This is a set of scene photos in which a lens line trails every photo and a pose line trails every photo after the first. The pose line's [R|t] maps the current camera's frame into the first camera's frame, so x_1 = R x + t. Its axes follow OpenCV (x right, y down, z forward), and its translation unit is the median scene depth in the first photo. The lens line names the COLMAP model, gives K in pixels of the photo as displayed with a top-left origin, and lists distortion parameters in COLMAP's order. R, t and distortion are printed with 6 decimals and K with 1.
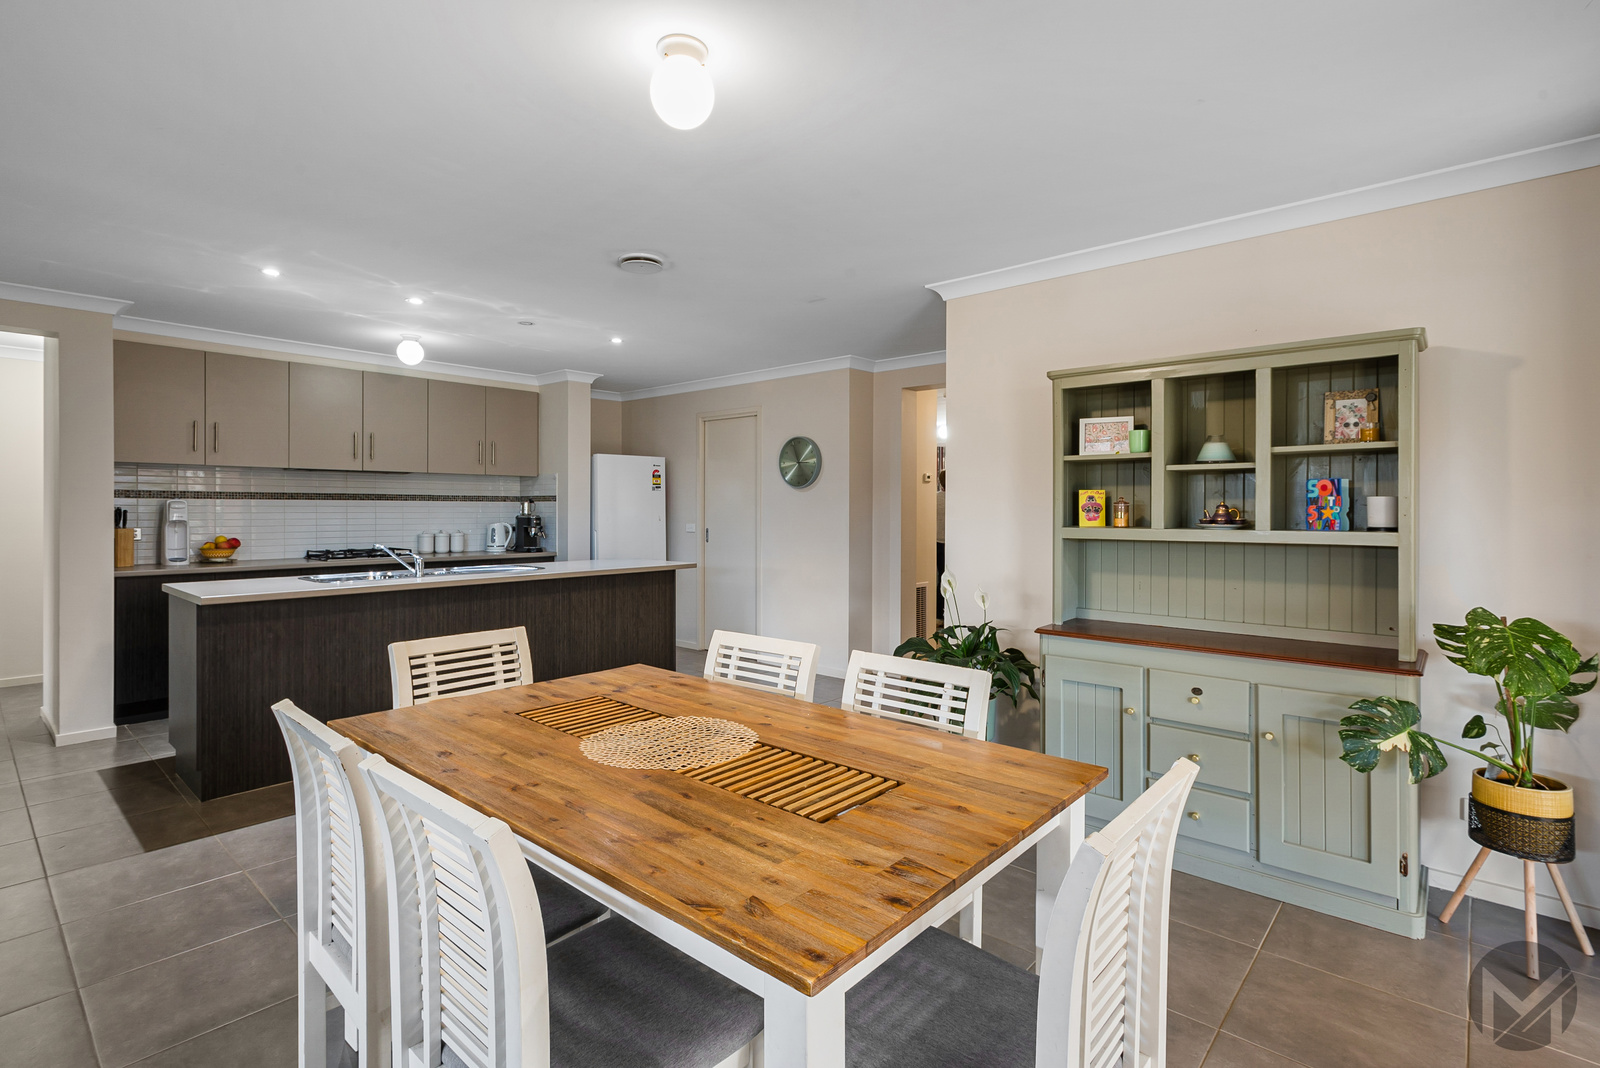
lens RADIAL K [[757.8, 0, 815.0], [0, 757.8, 507.1], [0, 0, 1]] dist [0.000735, -0.000399]
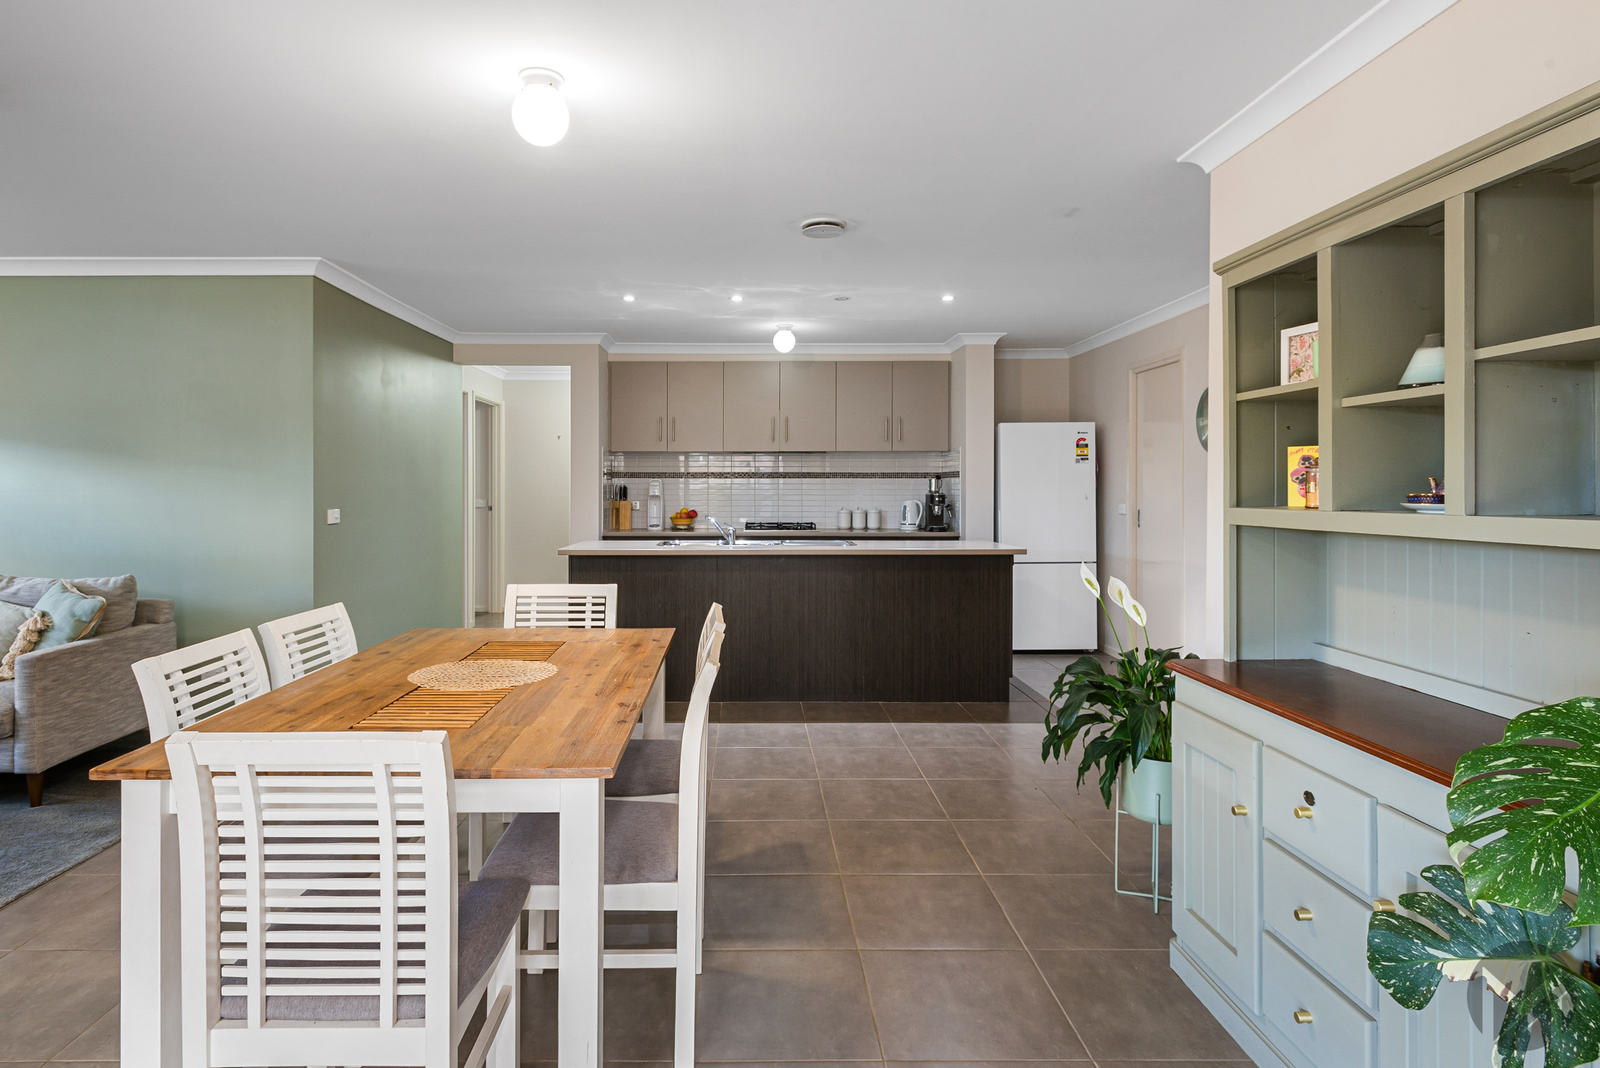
lens RADIAL K [[882.3, 0, 749.7], [0, 882.3, 487.0], [0, 0, 1]] dist [-0.000227, 0.000054]
pose [[0.653421, -0.003506, -0.756986, 0.343942], [0.003702, 0.999992, -0.001436, 0.005369], [0.756985, -0.001864, 0.653429, 0.121782]]
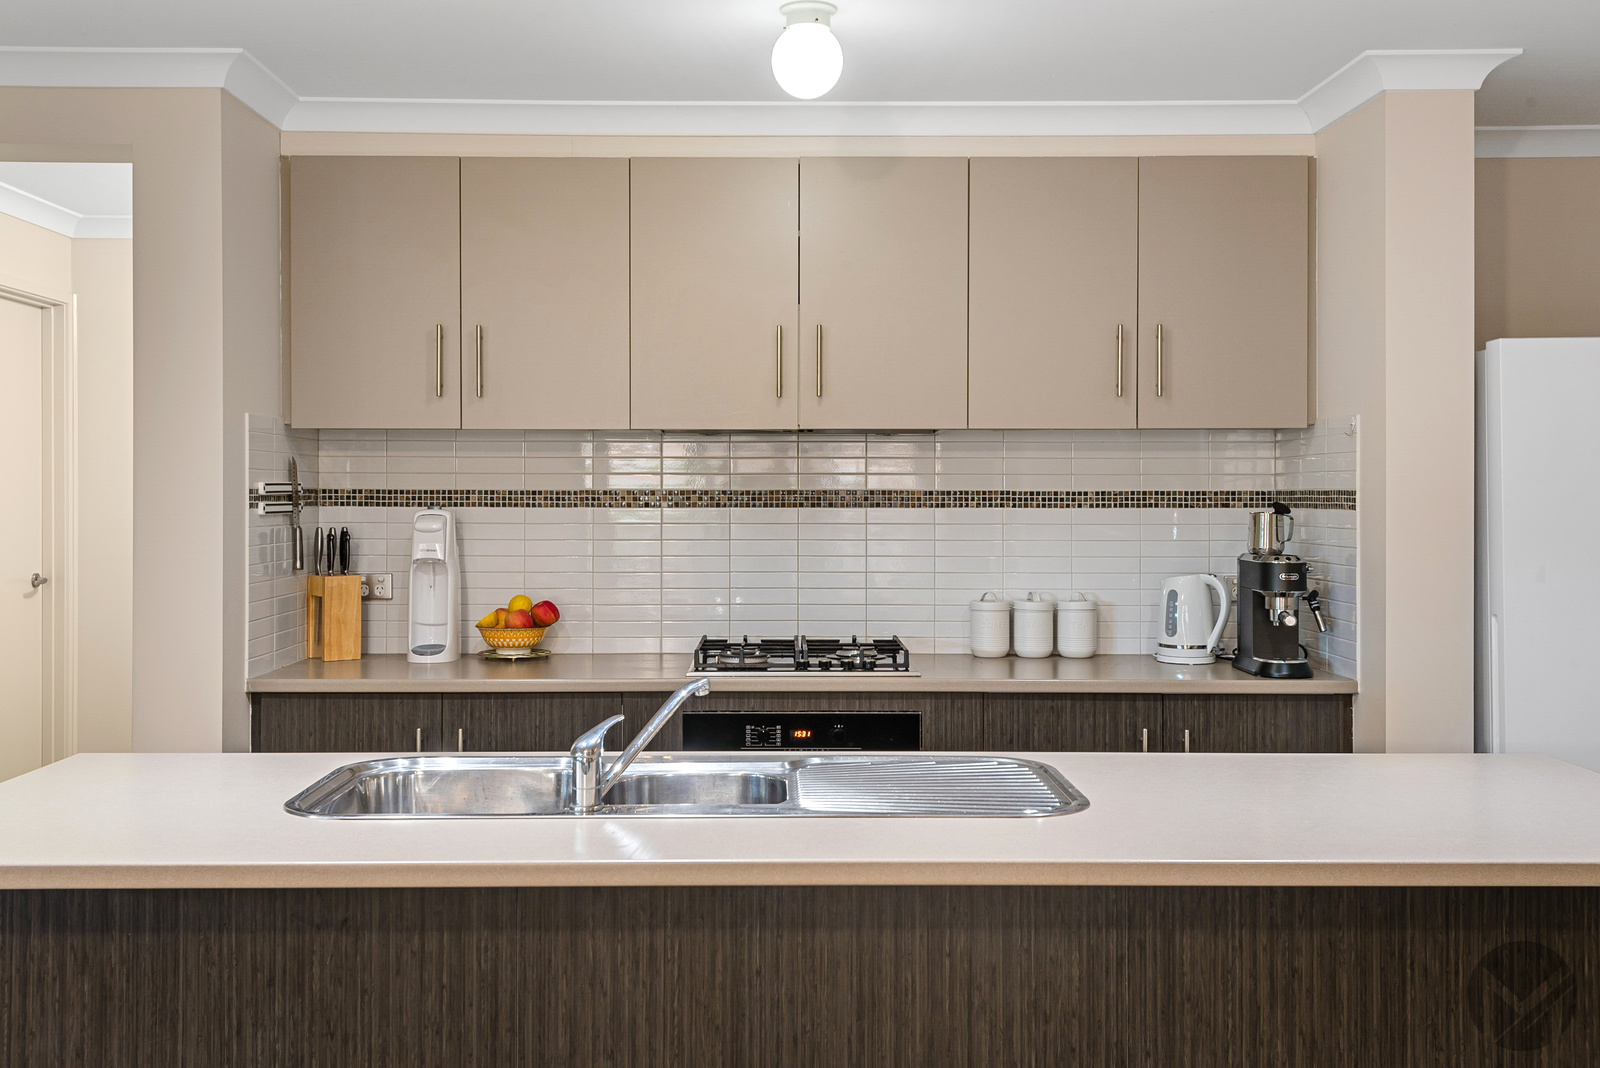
lens RADIAL K [[1519.4, 0, 780.1], [0, 1519.4, 503.8], [0, 0, 1]] dist [0.003729, 0.005003]
pose [[0.656873, 0.002351, -0.753997, -0.045727], [0.002978, 0.999979, 0.005713, -0.015818], [0.753995, -0.005998, 0.656853, 0.498420]]
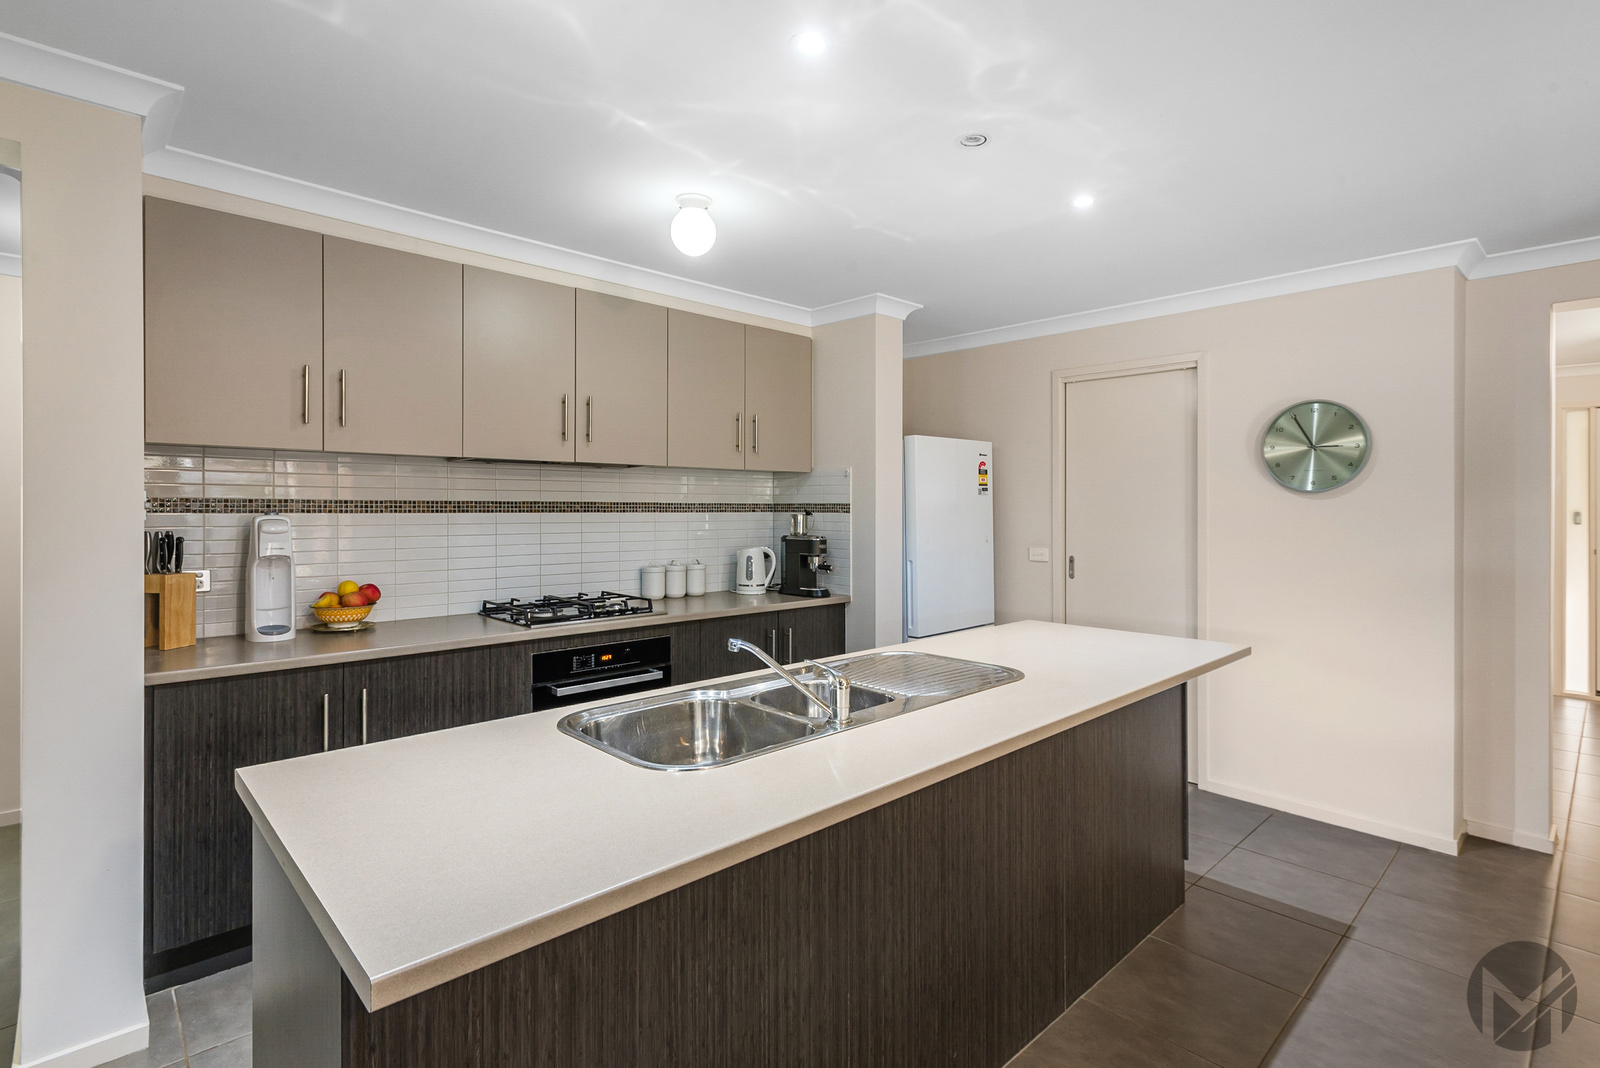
lens RADIAL K [[770.8, 0, 806.3], [0, 770.8, 506.5], [0, 0, 1]] dist [0.001274, 0.000202]
pose [[0.995510, 0.001917, -0.094636, -0.360672], [-0.001717, 0.999996, 0.002197, -0.015994], [0.094640, -0.002024, 0.995509, 0.428496]]
